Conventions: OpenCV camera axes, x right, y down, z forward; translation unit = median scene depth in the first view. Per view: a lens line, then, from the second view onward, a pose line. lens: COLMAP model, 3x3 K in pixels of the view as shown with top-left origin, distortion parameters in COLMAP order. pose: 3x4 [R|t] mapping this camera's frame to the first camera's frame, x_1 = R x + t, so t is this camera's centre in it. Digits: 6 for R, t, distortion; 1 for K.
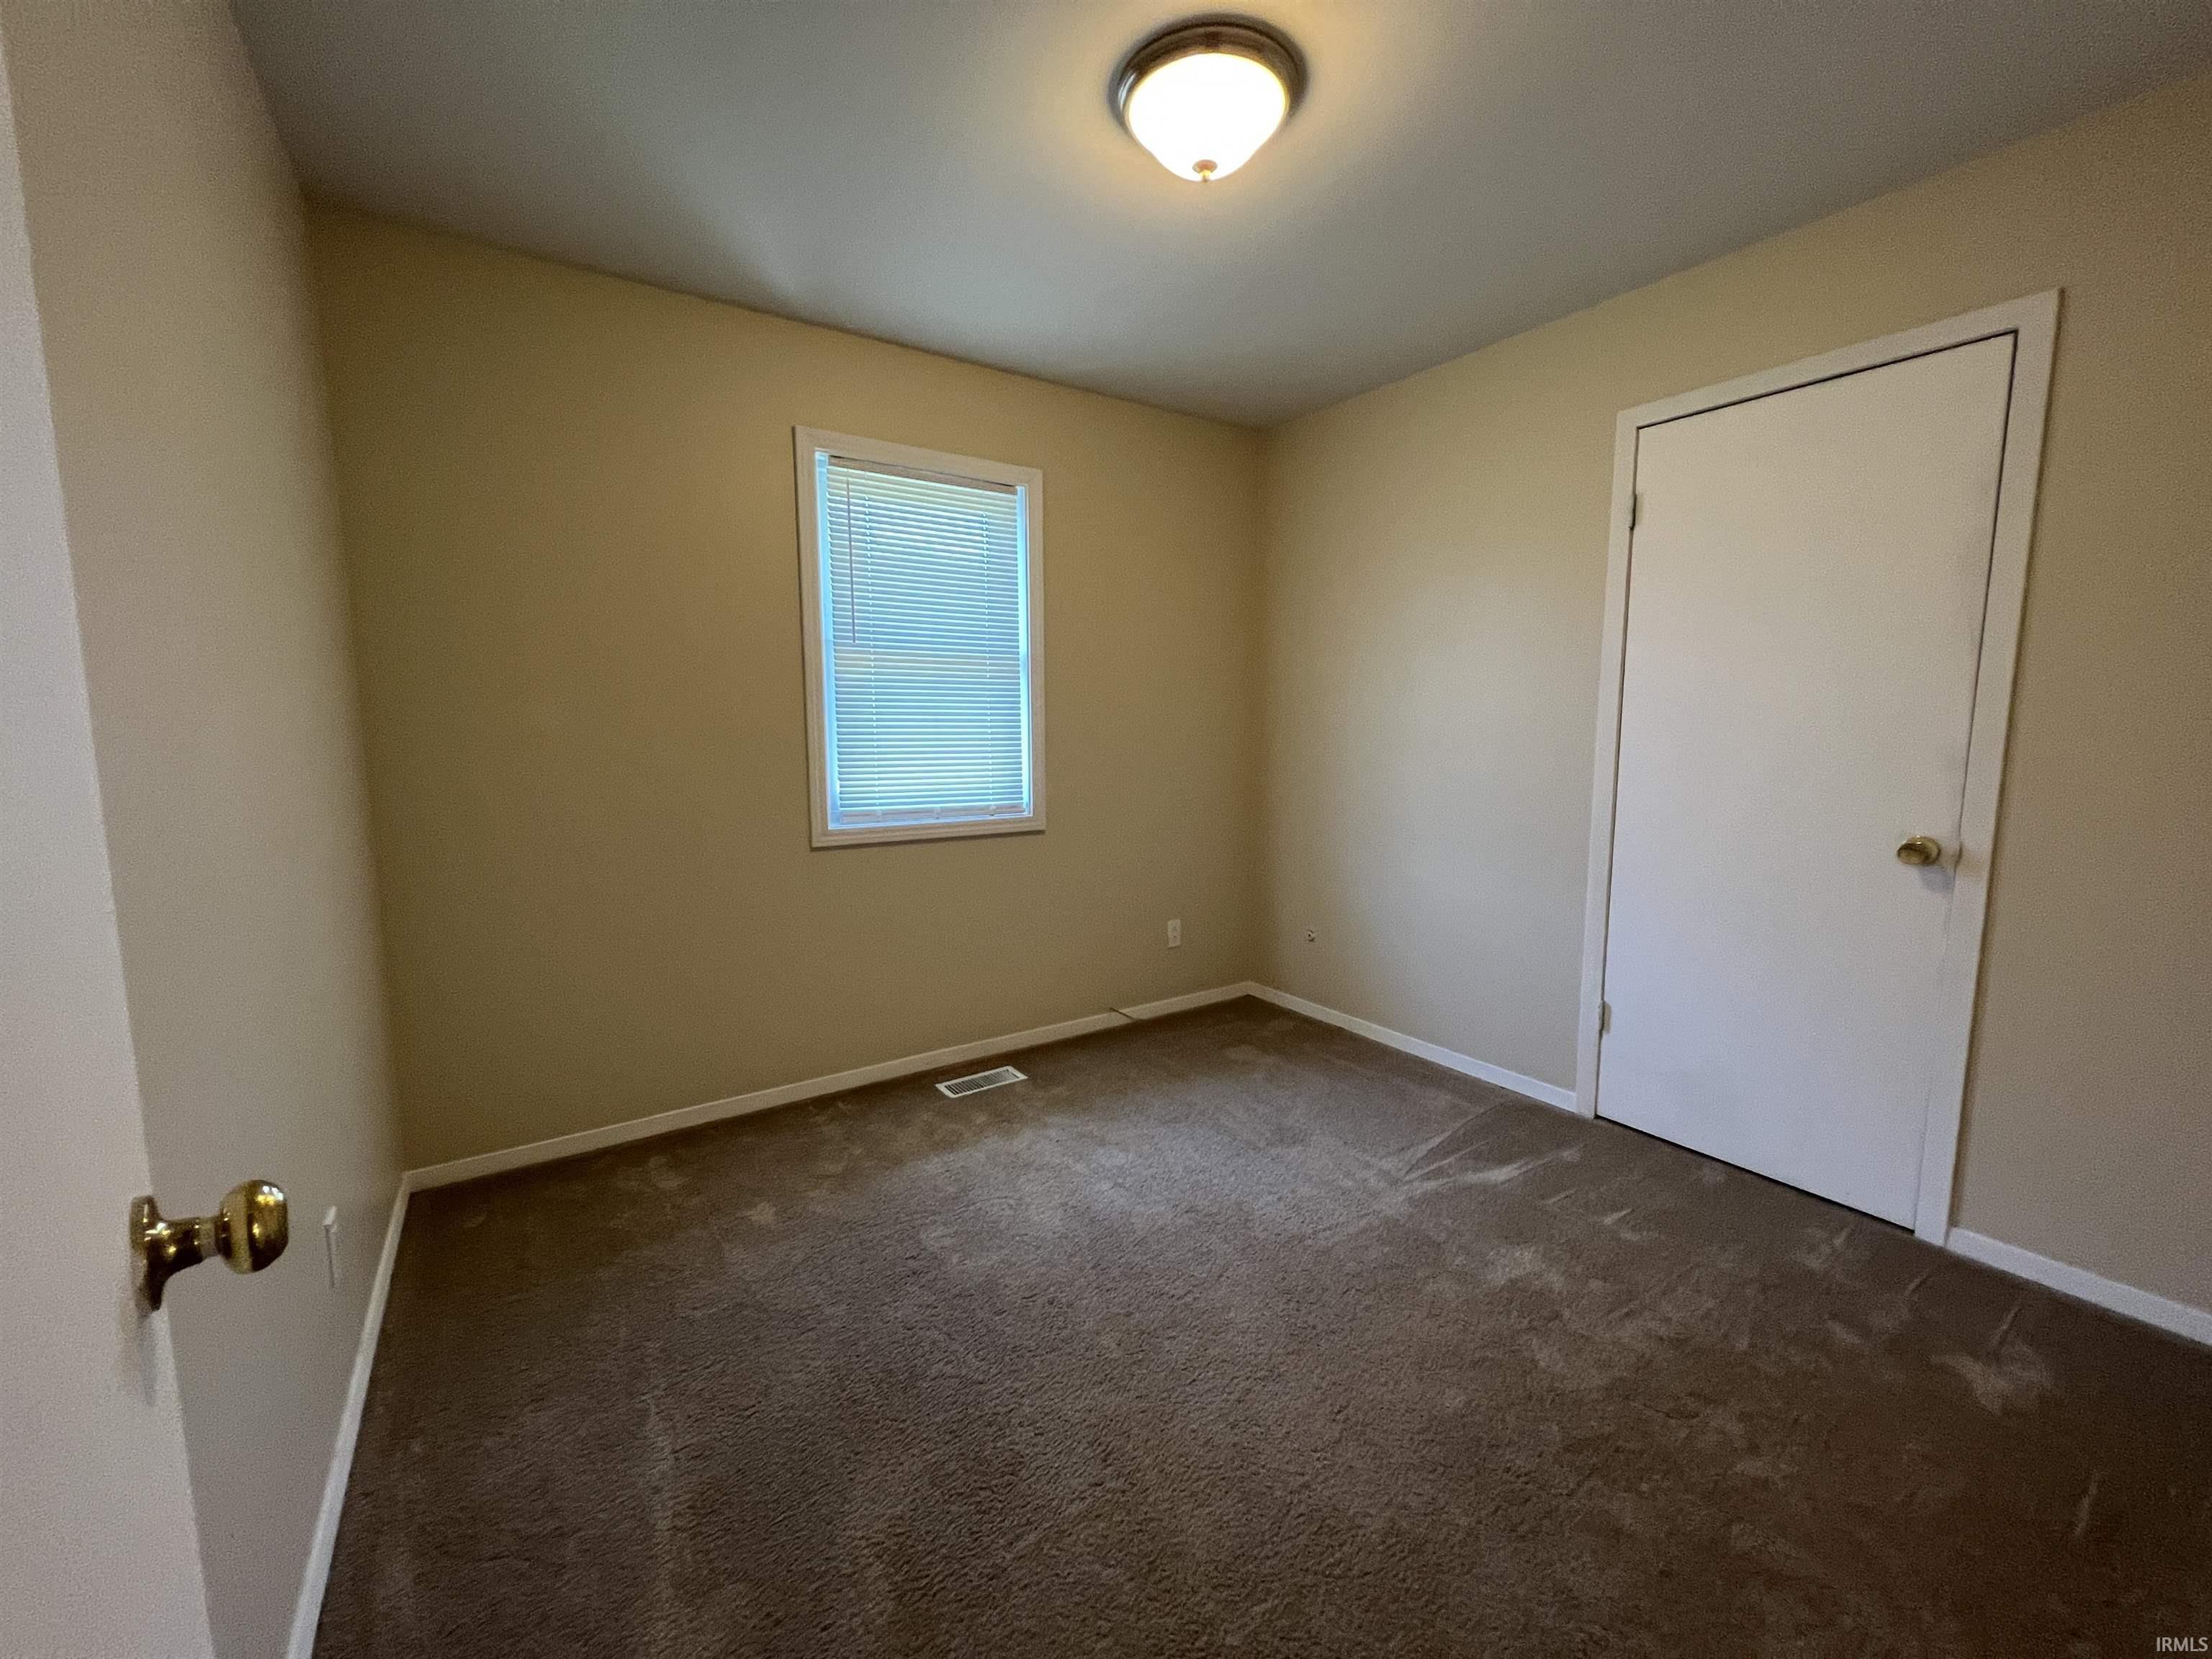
lens RADIAL K [[885.3, 0, 1106.7], [0, 885.3, 823.9], [0, 0, 1]] dist [0.000177, 0.000507]
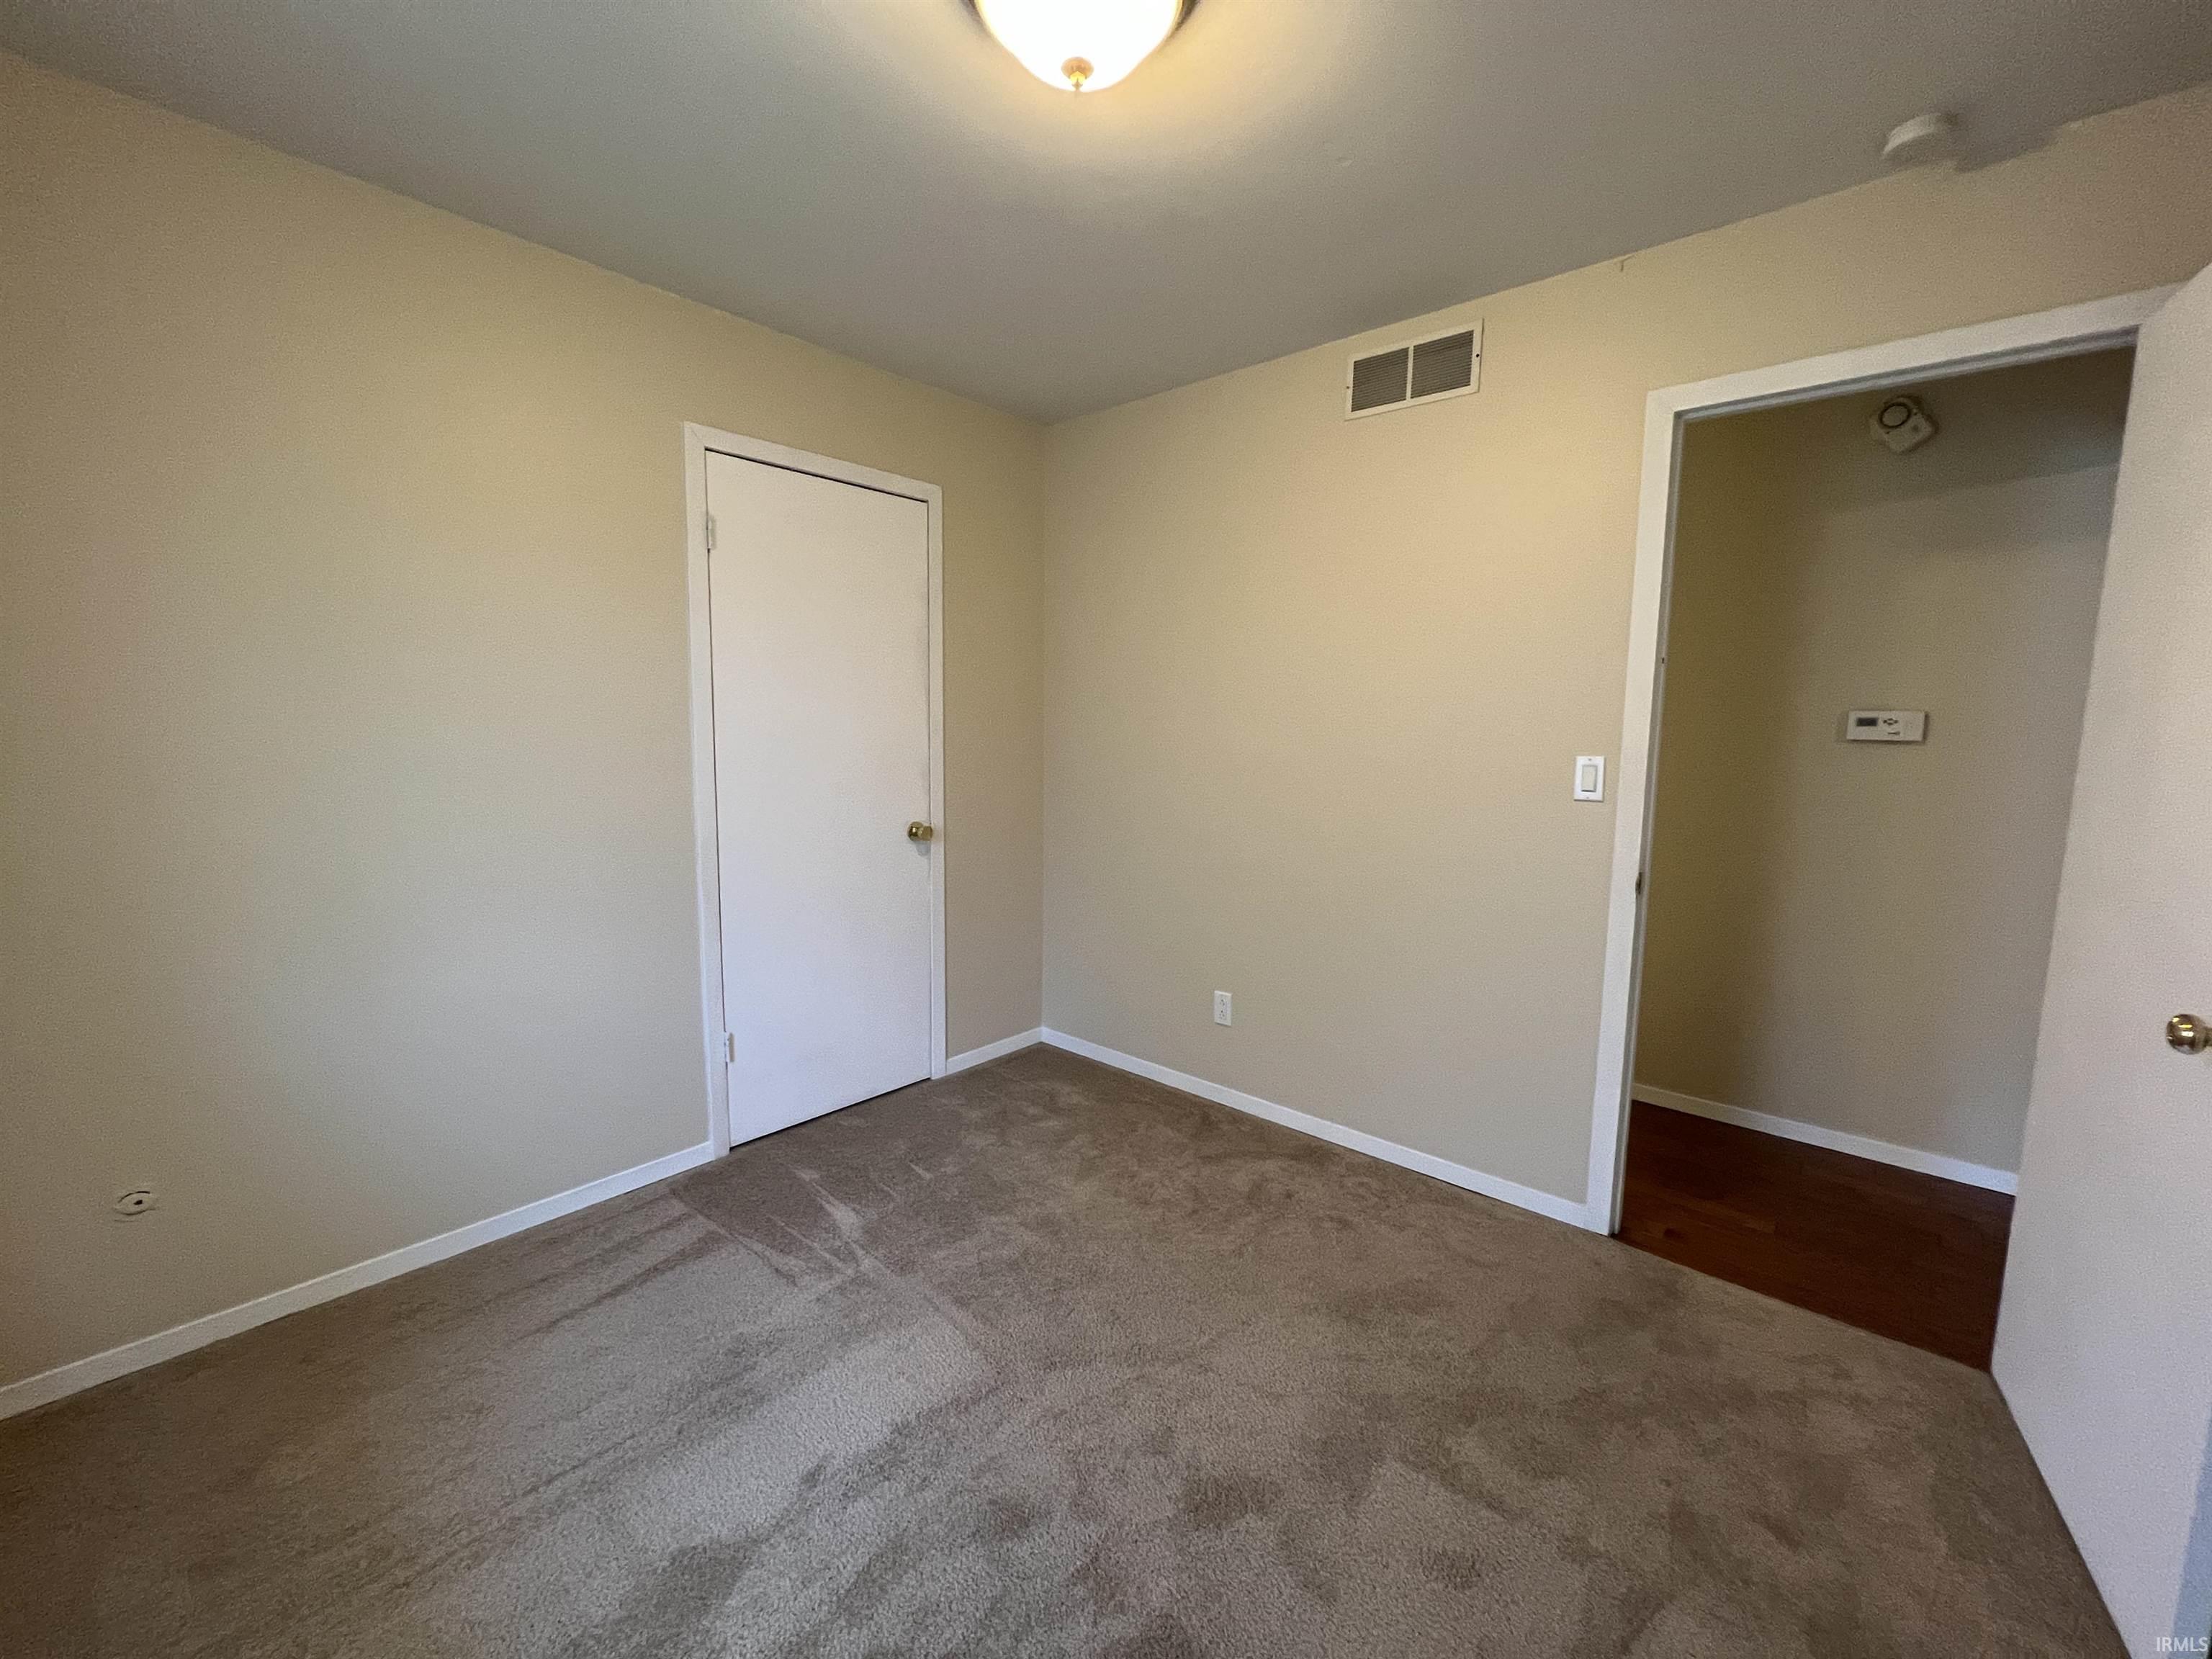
lens RADIAL K [[891.8, 0, 1103.8], [0, 891.8, 822.8], [0, 0, 1]] dist [-0.000199, -0.000020]
pose [[-0.252386, -0.111963, 0.961127, -0.474149], [0.098141, 0.985199, 0.140539, -0.127930], [-0.962637, 0.129797, -0.237662, 0.817554]]
